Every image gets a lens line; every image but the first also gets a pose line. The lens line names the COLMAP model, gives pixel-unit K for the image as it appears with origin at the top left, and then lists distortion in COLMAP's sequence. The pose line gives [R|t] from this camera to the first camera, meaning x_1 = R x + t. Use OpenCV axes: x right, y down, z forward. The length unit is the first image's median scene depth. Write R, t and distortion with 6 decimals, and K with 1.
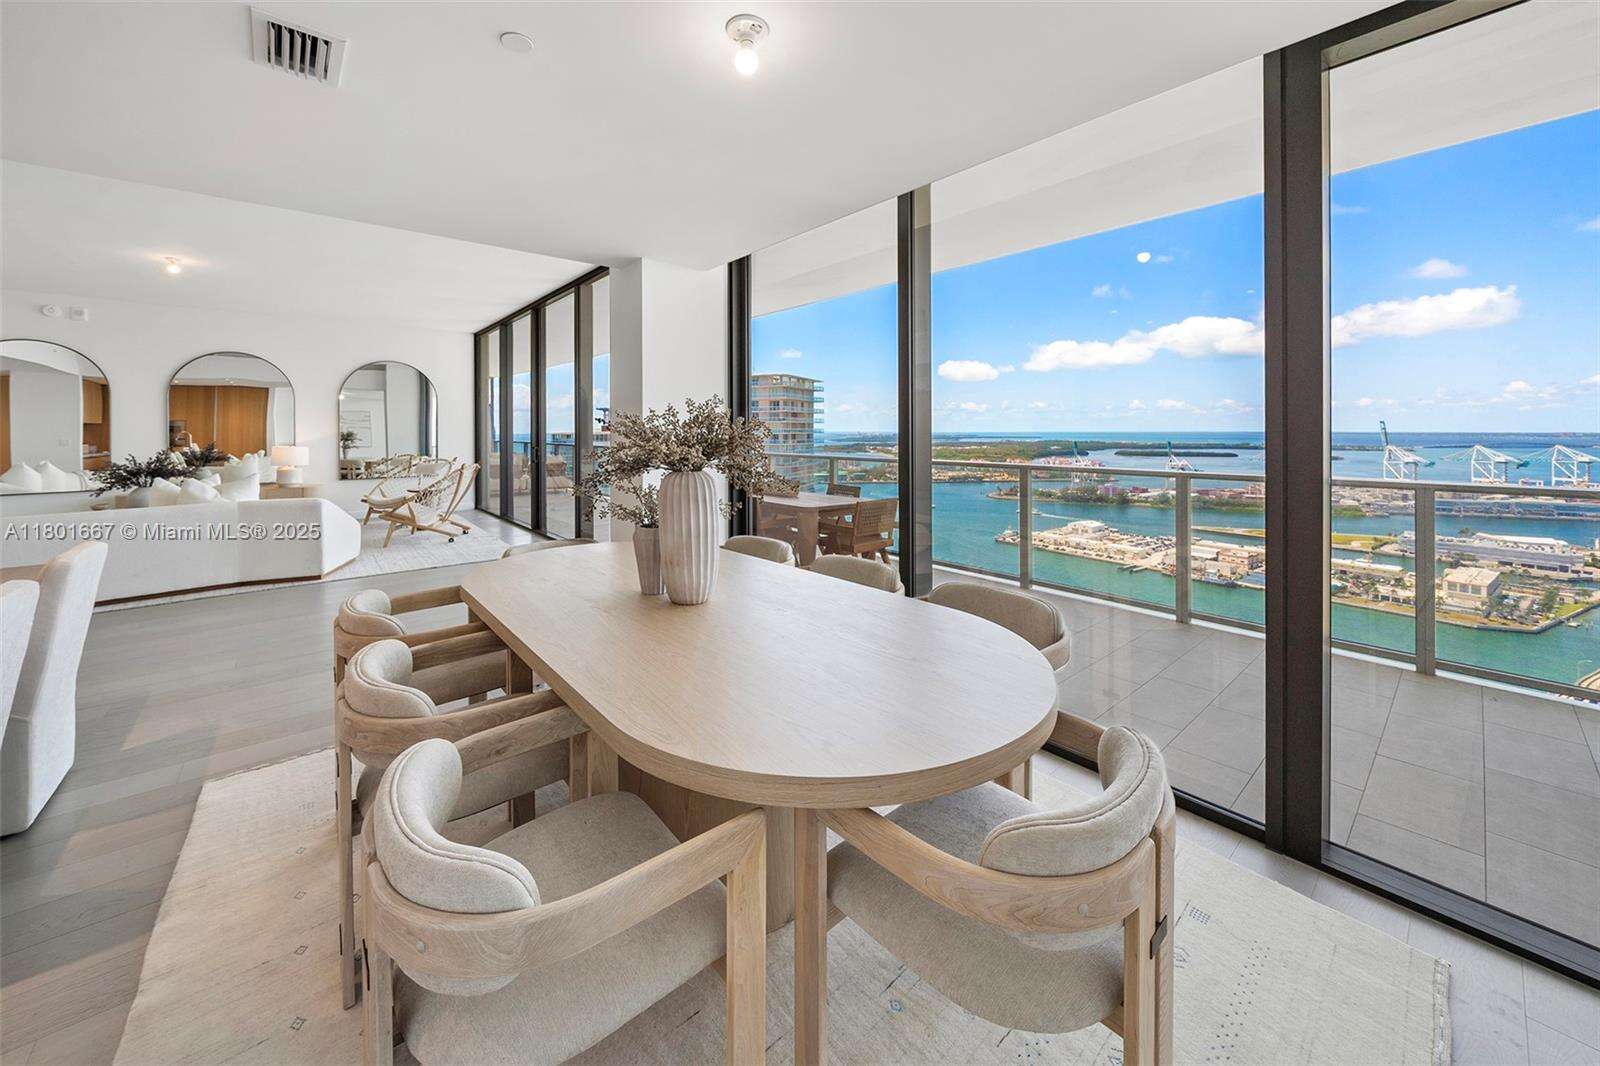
lens RADIAL K [[581.2, 0, 793.3], [0, 581.2, 428.3], [0, 0, 1]] dist [-0.001351, -0.000158]
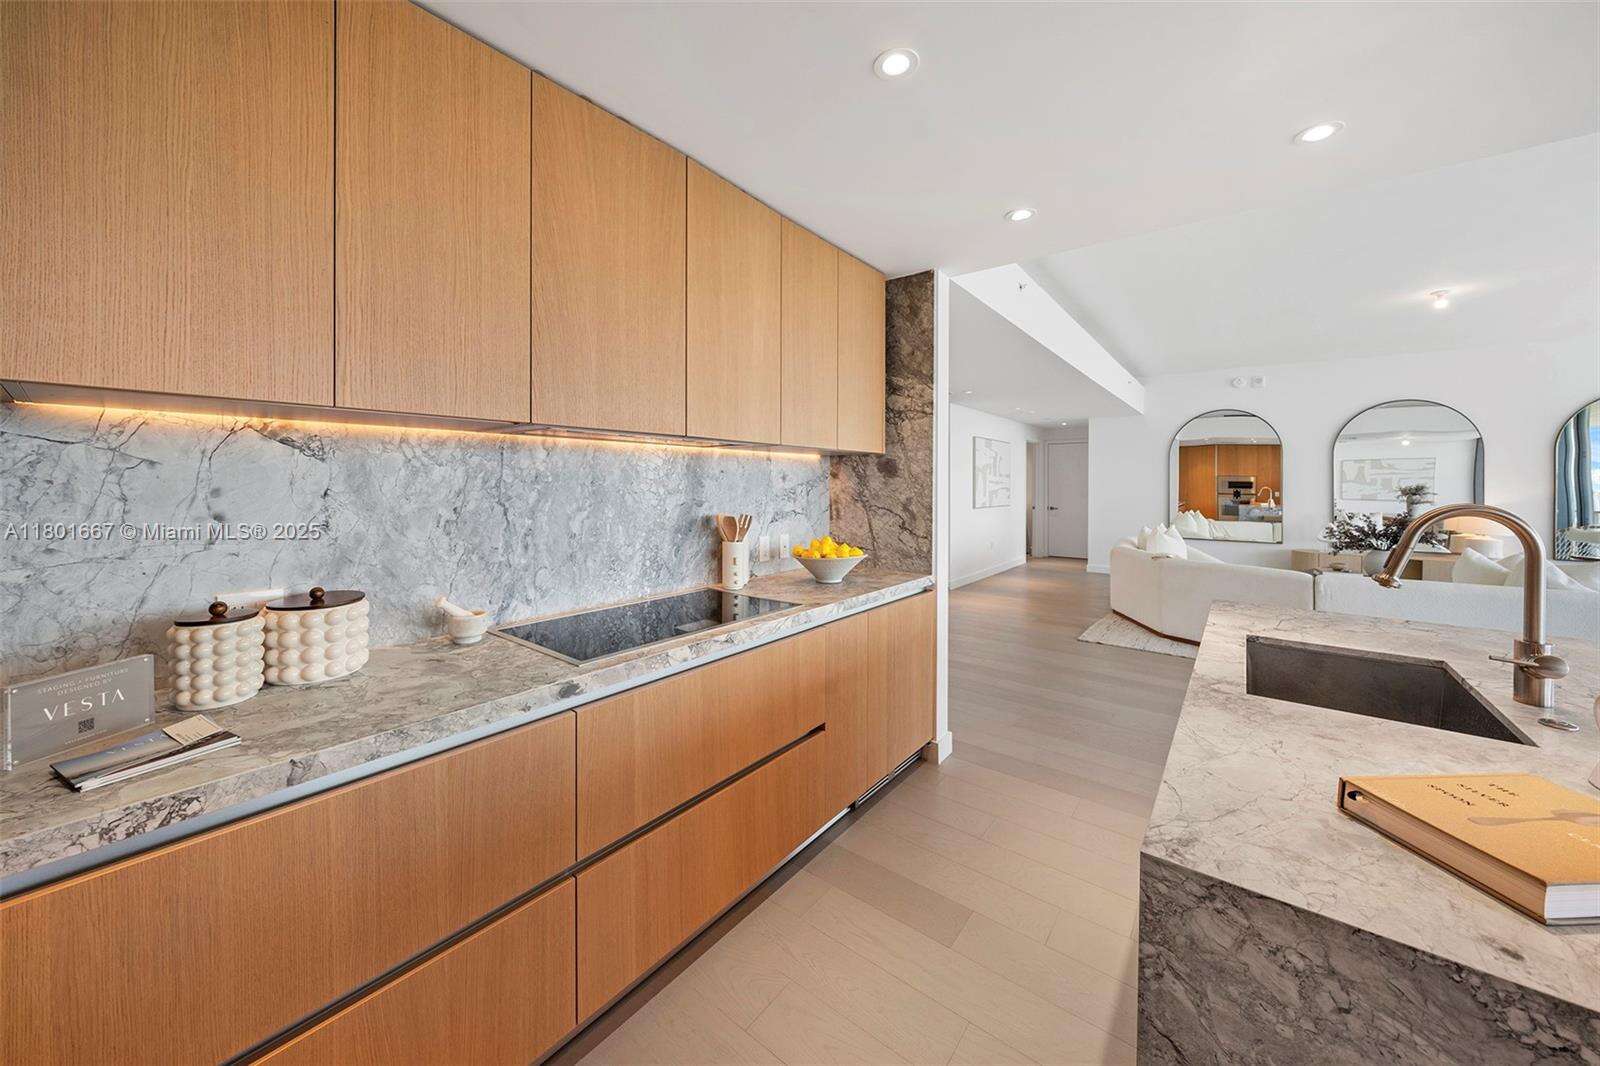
lens RADIAL K [[573.2, 0, 790.1], [0, 573.2, 478.8], [0, 0, 1]] dist [-0.000040, 0.000037]
pose [[0.201340, 0.001148, -0.979521, -0.084563], [-0.006536, 0.999979, -0.000171, -0.001477], [0.979500, 0.006436, 0.201344, -0.024282]]
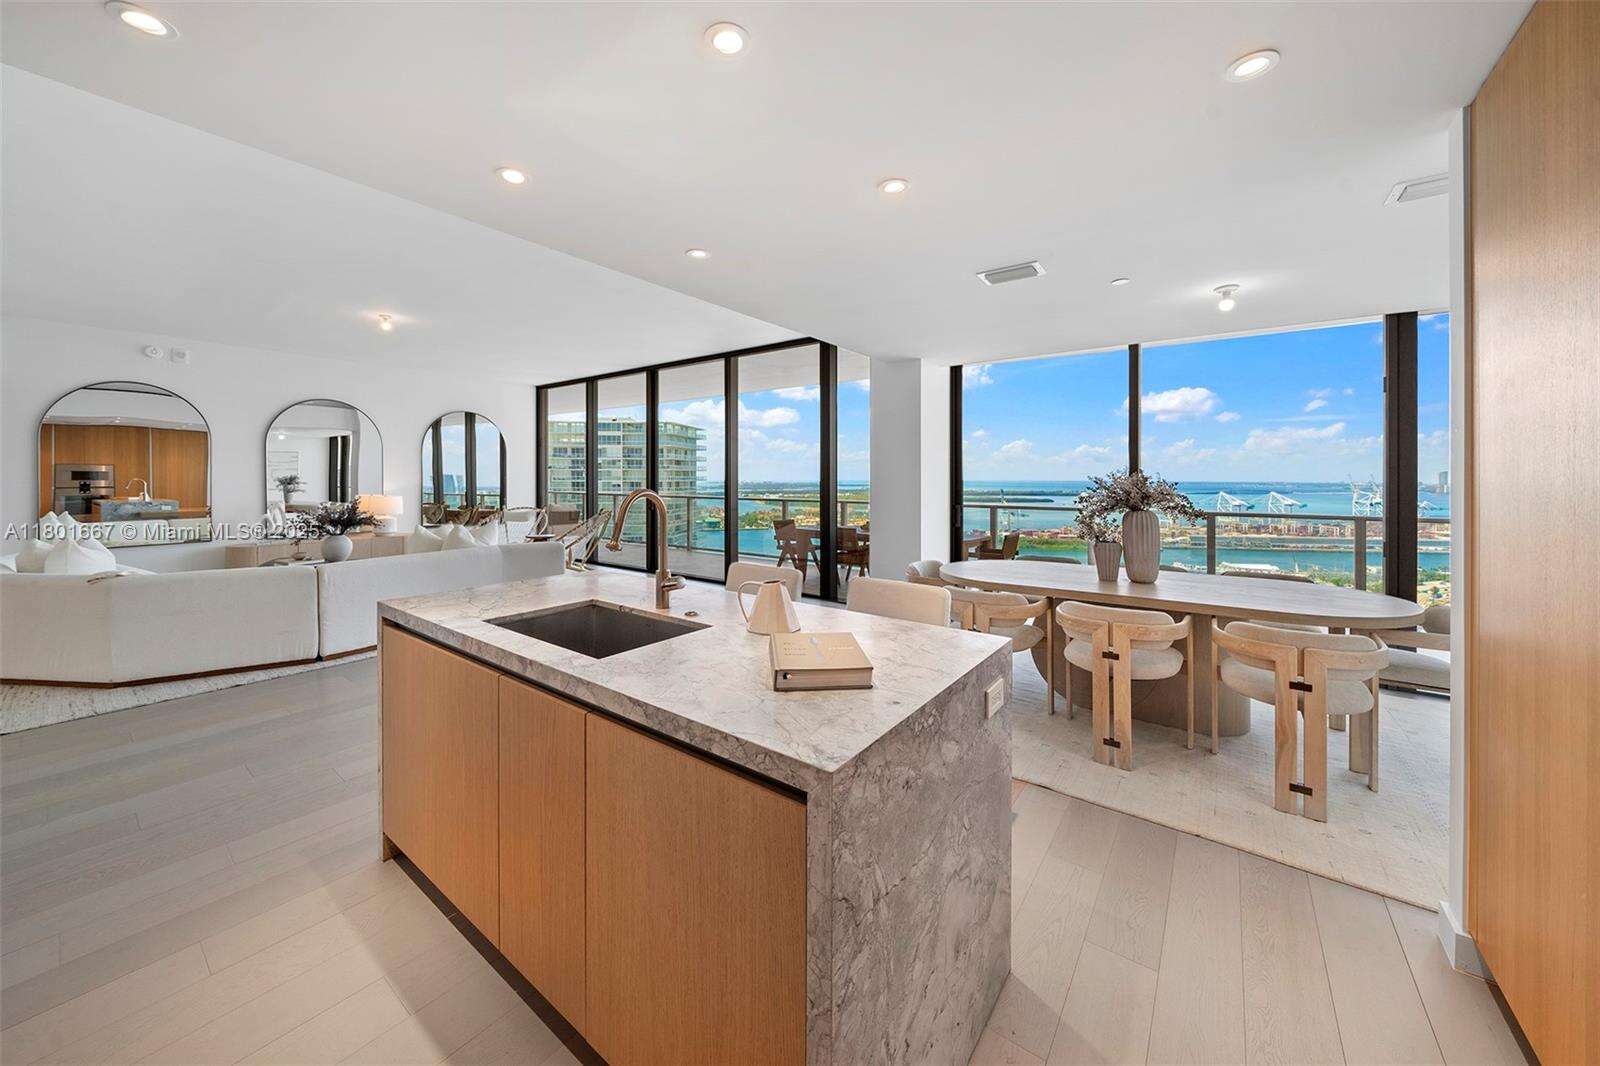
lens RADIAL K [[573.2, 0, 790.1], [0, 573.2, 478.8], [0, 0, 1]] dist [-0.000040, 0.000037]
pose [[0.974635, 0.004230, 0.223760, -0.116842], [-0.005348, 0.999976, 0.004392, -0.001475], [-0.223736, -0.005478, 0.974634, -0.034532]]
